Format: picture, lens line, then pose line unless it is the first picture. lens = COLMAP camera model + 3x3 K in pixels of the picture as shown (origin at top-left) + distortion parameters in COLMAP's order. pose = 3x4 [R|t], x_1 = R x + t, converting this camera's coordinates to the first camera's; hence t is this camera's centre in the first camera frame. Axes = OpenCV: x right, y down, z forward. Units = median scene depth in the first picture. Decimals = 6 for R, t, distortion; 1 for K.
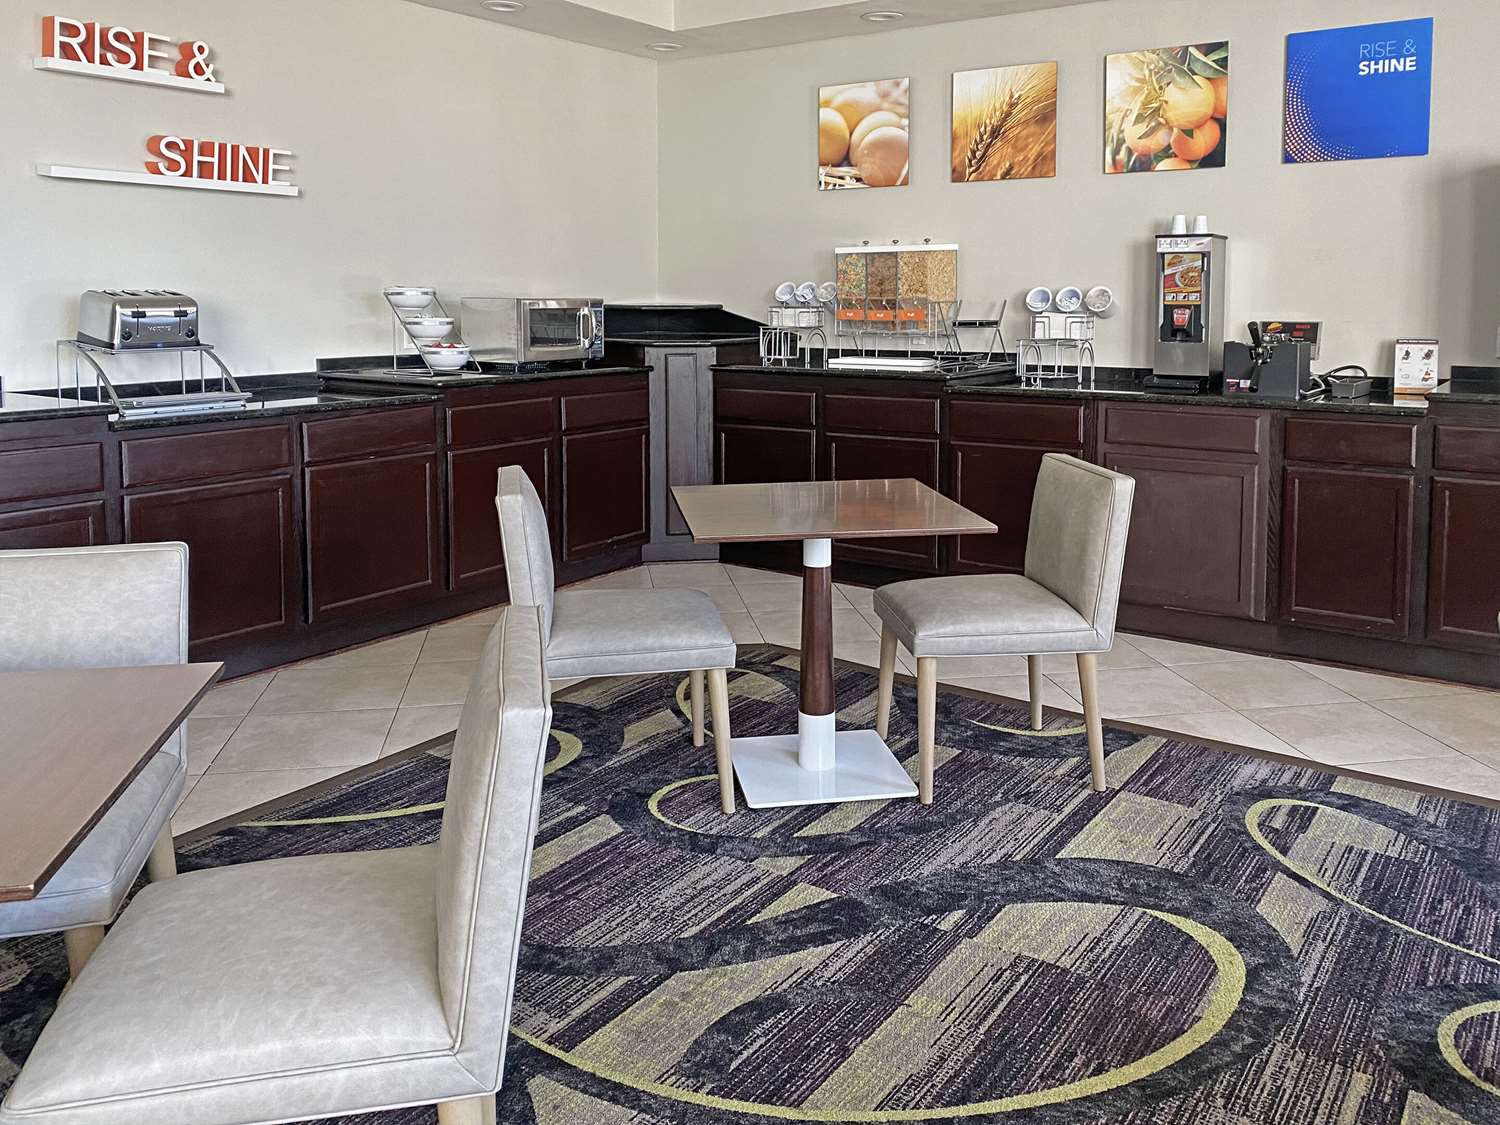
lens RADIAL K [[1148.1, 0, 842.0], [0, 1148.1, 528.9], [0, 0, 1]] dist [0.043770, -0.003322]
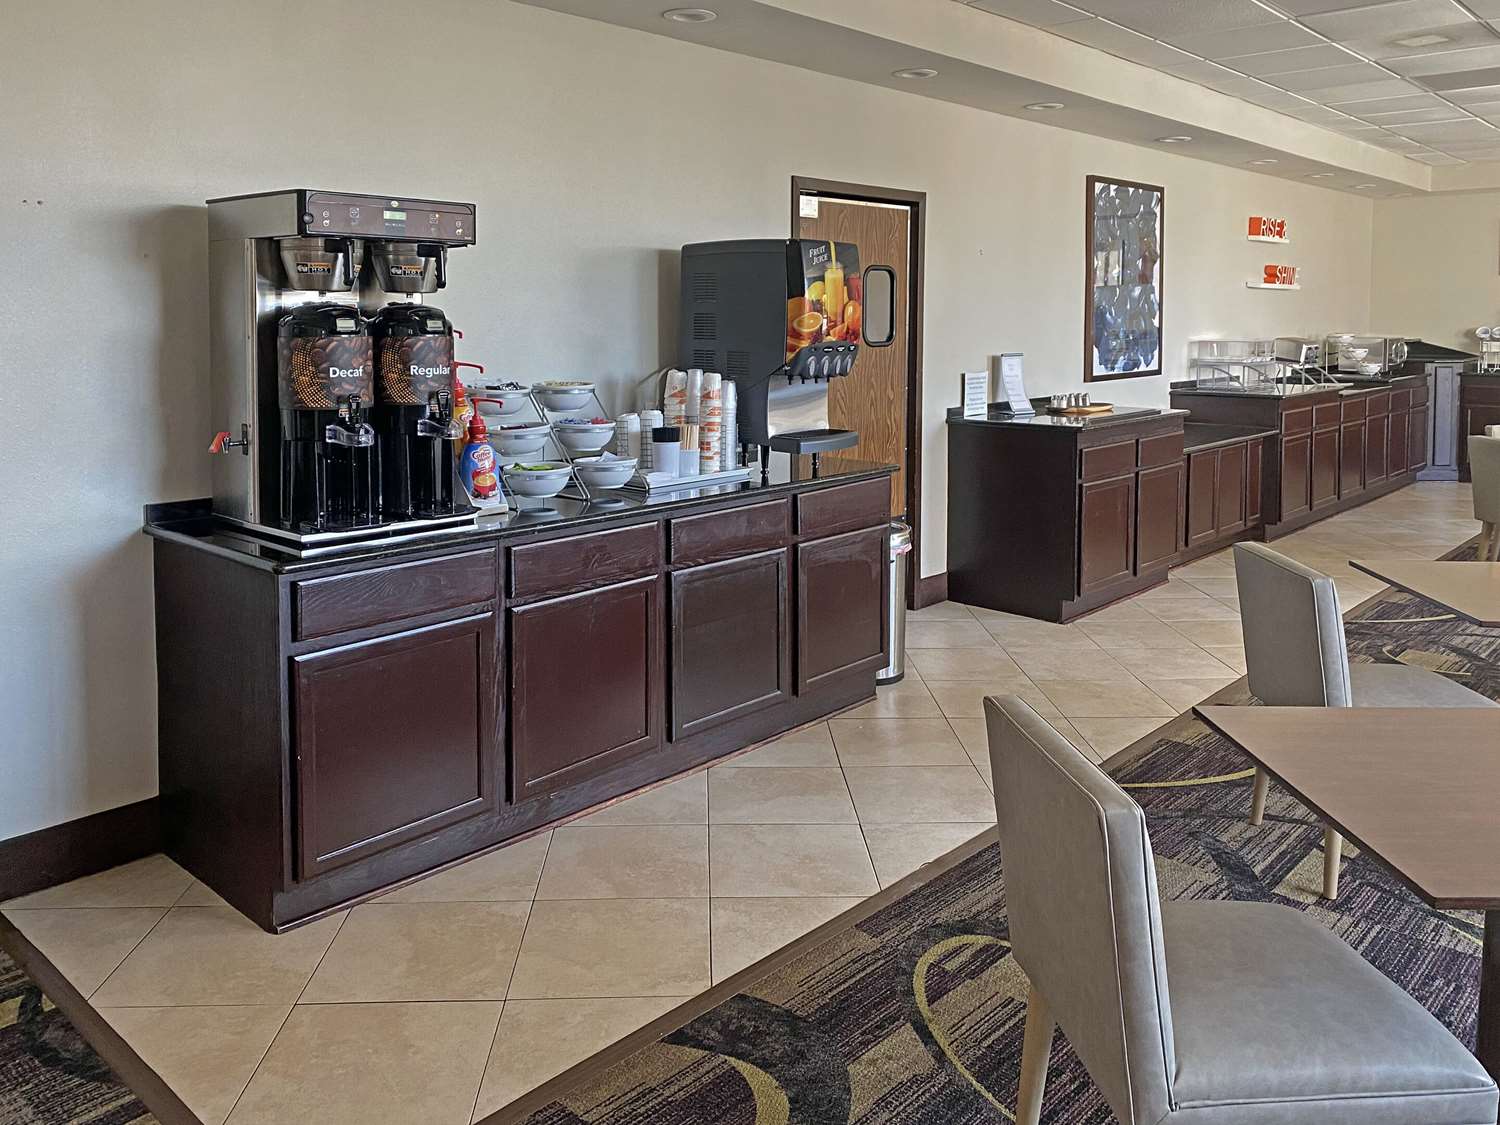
lens RADIAL K [[1151.1, 0, 796.7], [0, 1151.1, 568.0], [0, 0, 1]] dist [0.068574, -0.095173]
pose [[0.988714, 0.032727, -0.146196, -0.958266], [-0.030463, 0.999379, 0.017702, 0.184556], [0.146685, -0.013049, 0.989097, -1.095387]]
